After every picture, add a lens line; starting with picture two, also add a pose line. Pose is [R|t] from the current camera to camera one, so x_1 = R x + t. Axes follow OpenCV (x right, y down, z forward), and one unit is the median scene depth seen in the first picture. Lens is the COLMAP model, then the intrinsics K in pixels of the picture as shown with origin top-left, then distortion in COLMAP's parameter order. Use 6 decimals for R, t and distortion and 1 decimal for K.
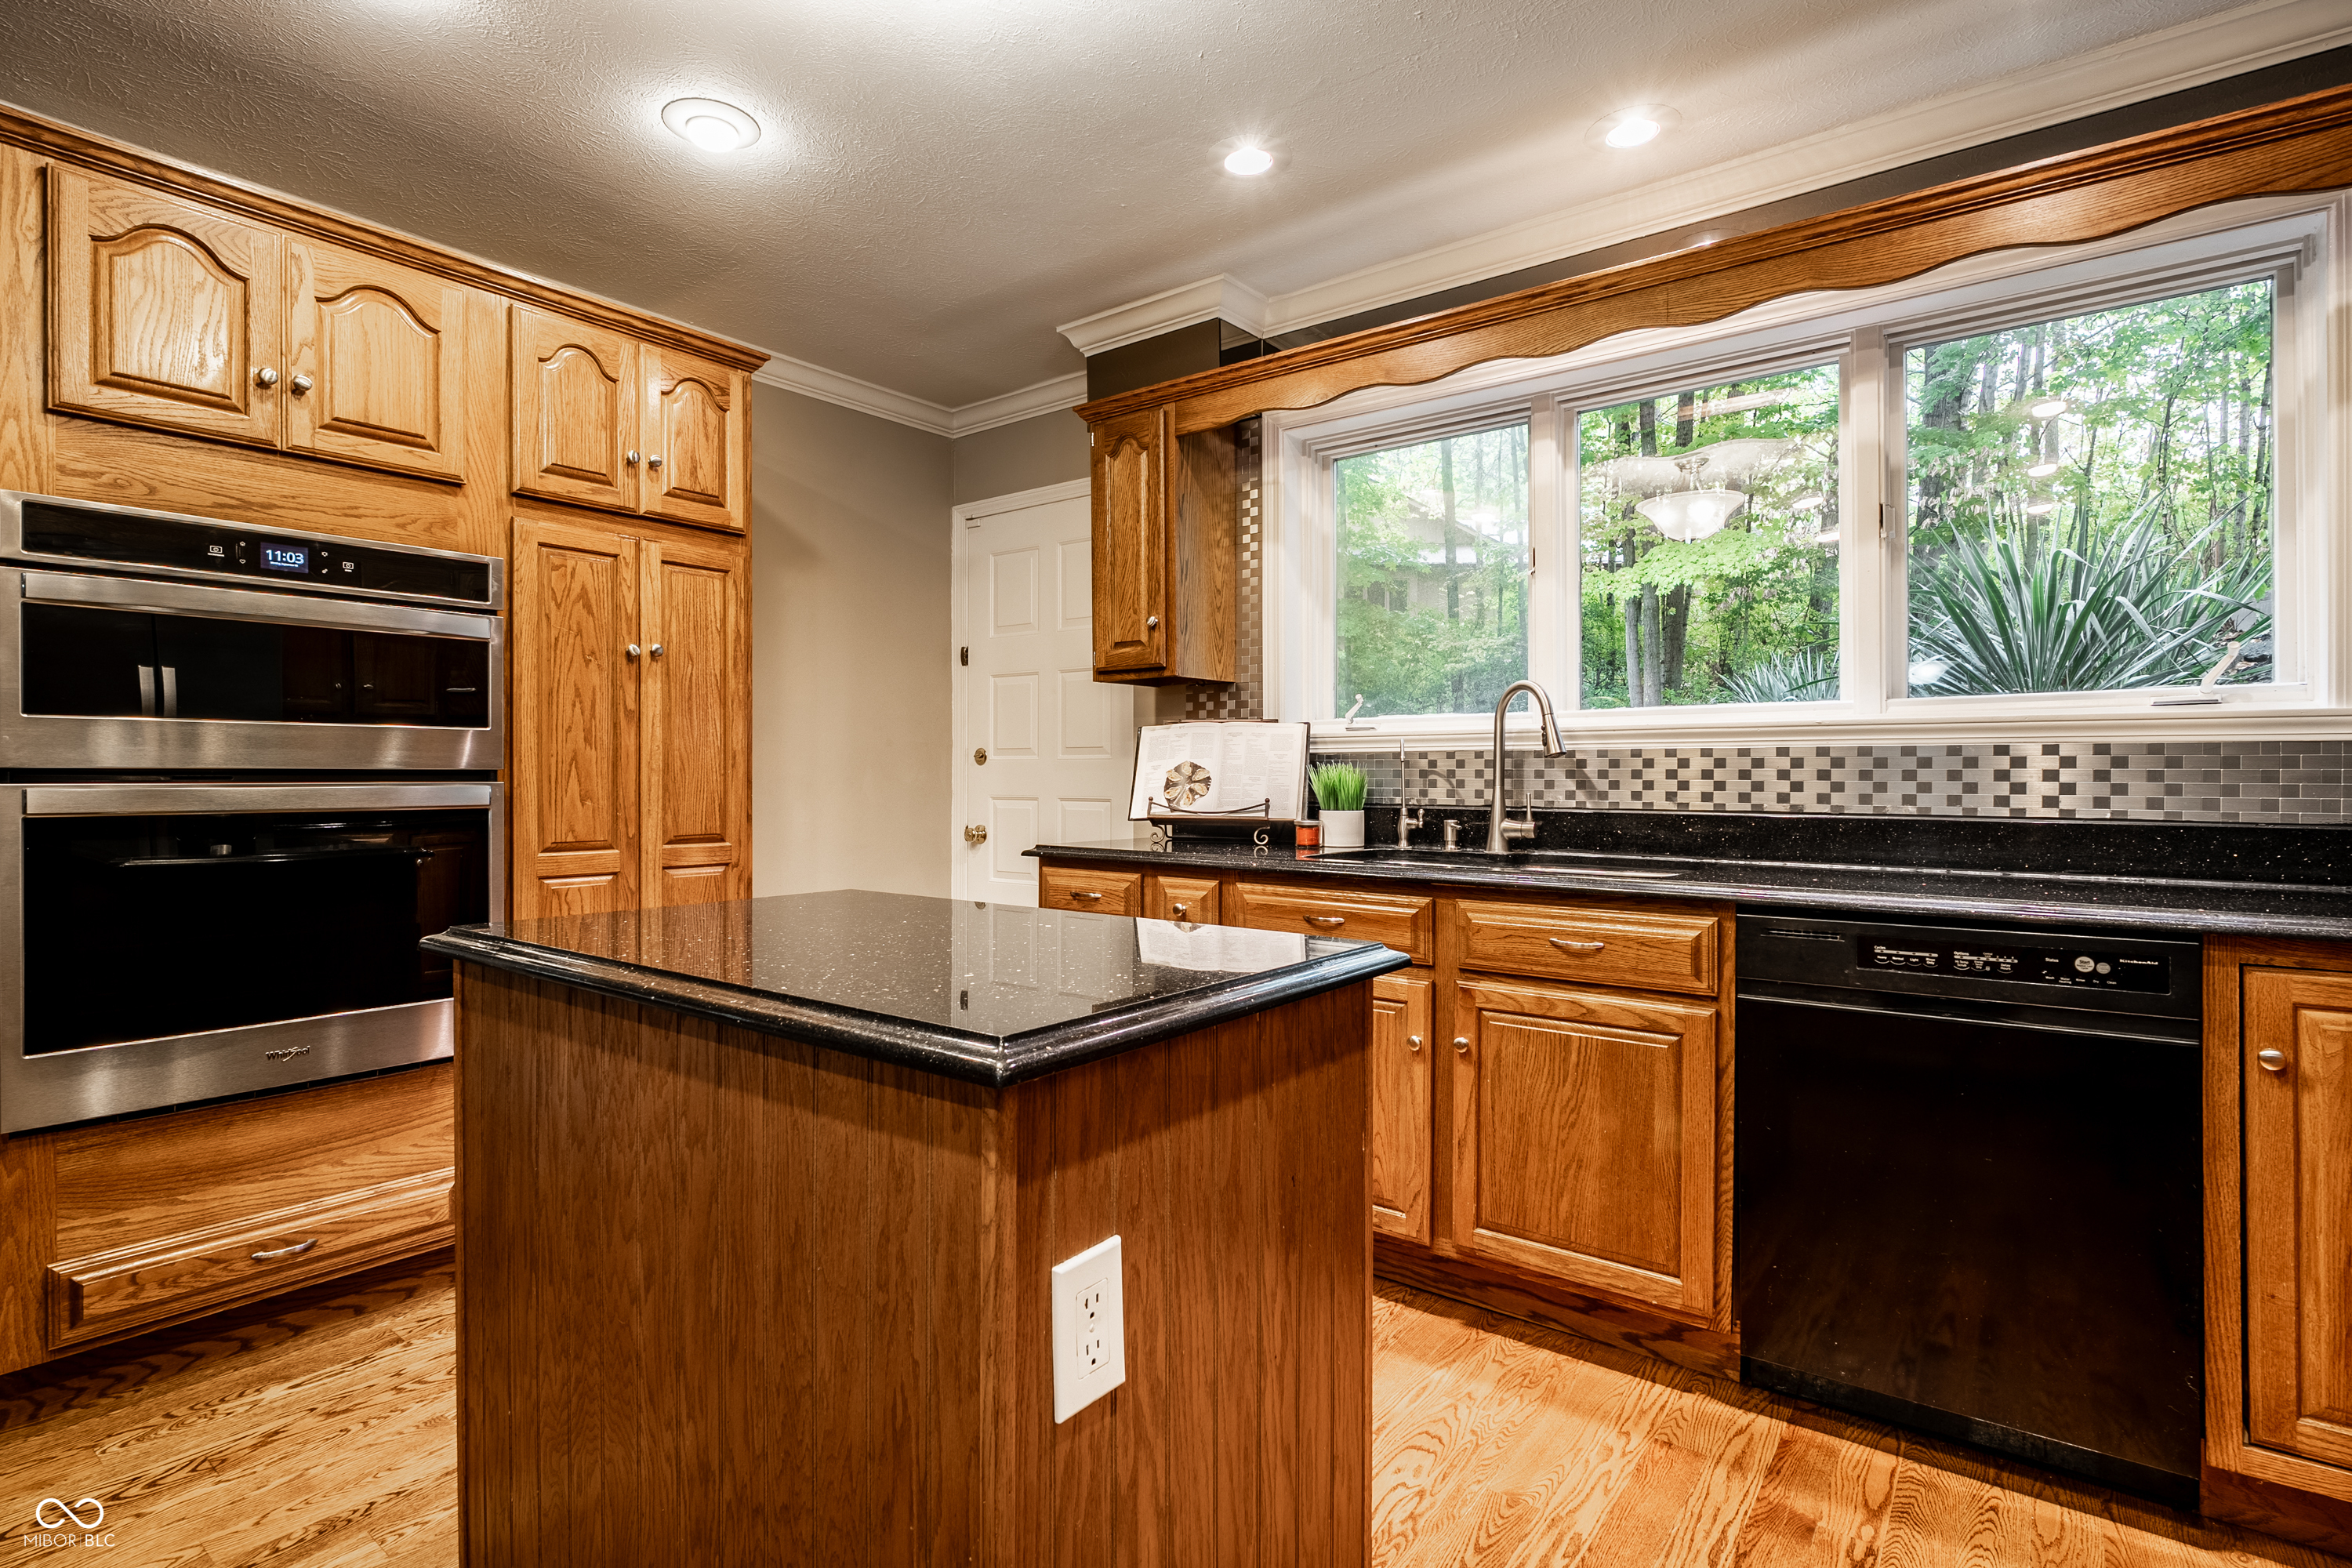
lens RADIAL K [[1127.6, 0, 1176.0], [0, 1127.6, 784.0], [0, 0, 1]] dist [-0.000673, -0.000273]
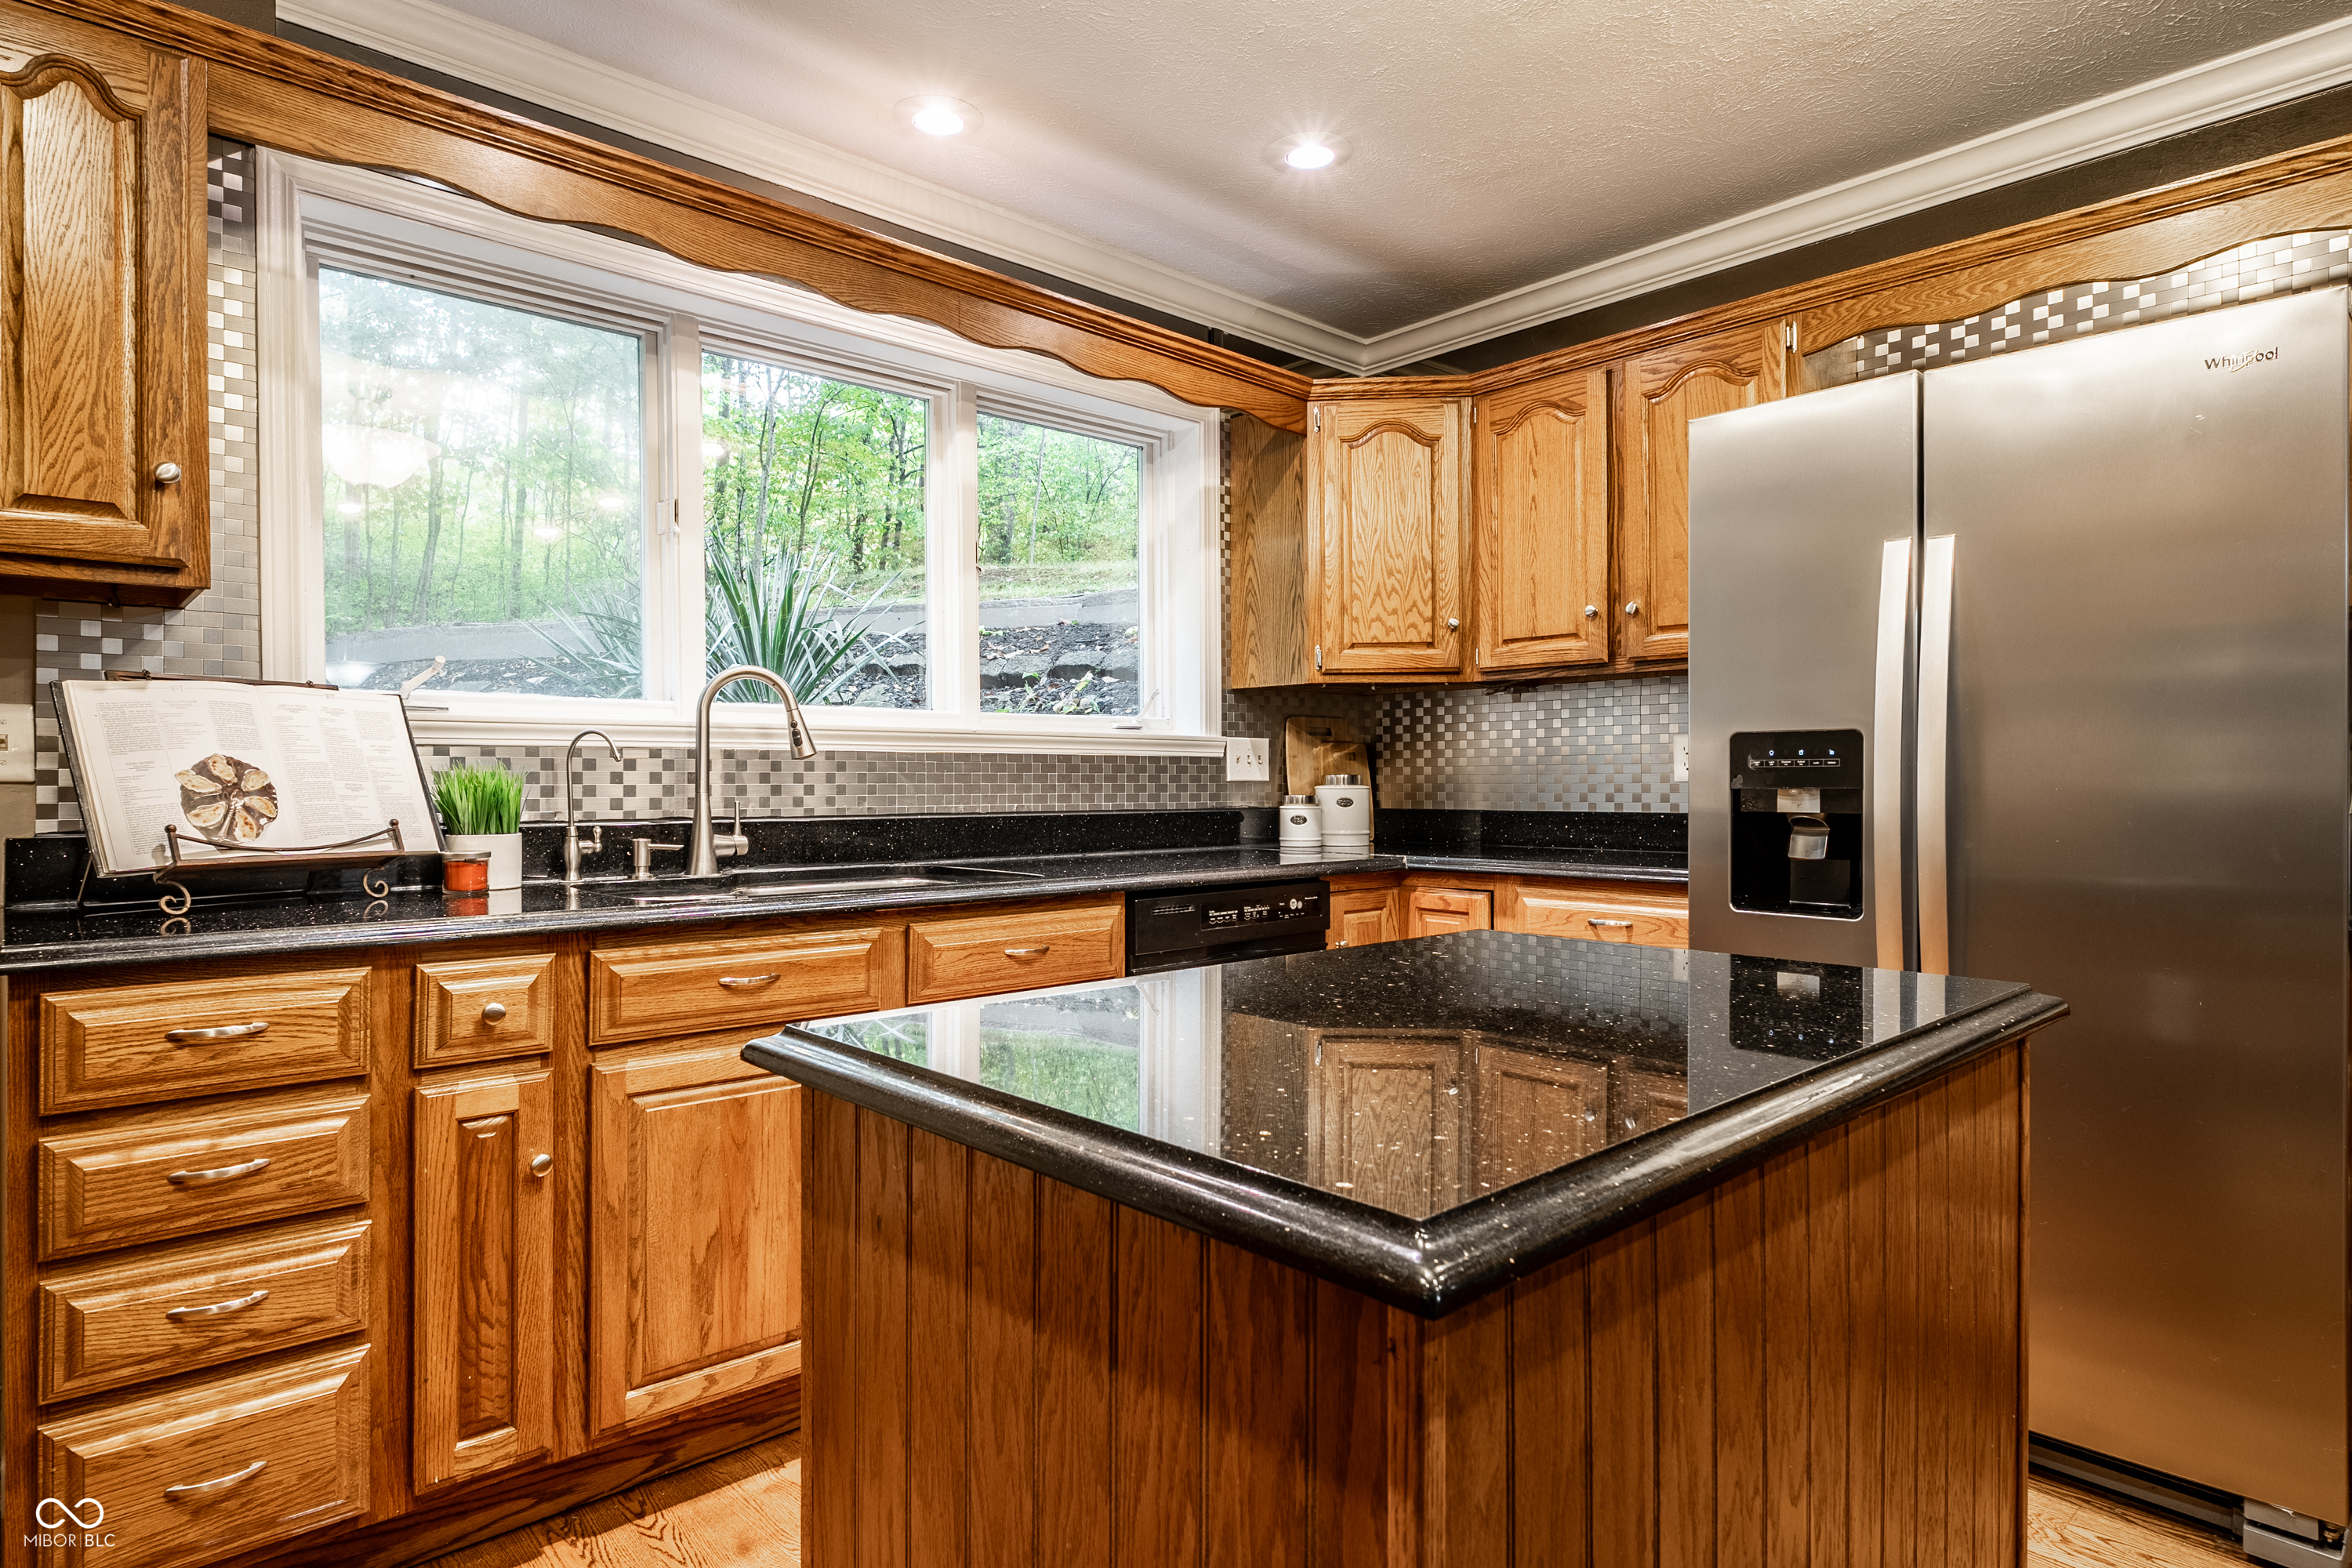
lens RADIAL K [[1306.1, 0, 1184.6], [0, 1306.1, 773.2], [0, 0, 1]] dist [-0.001613, -0.001202]
pose [[0.169384, 0.001891, 0.985548, -0.561996], [0.008128, 0.999961, -0.003316, -0.006447], [-0.985517, 0.008572, 0.169362, 0.501018]]
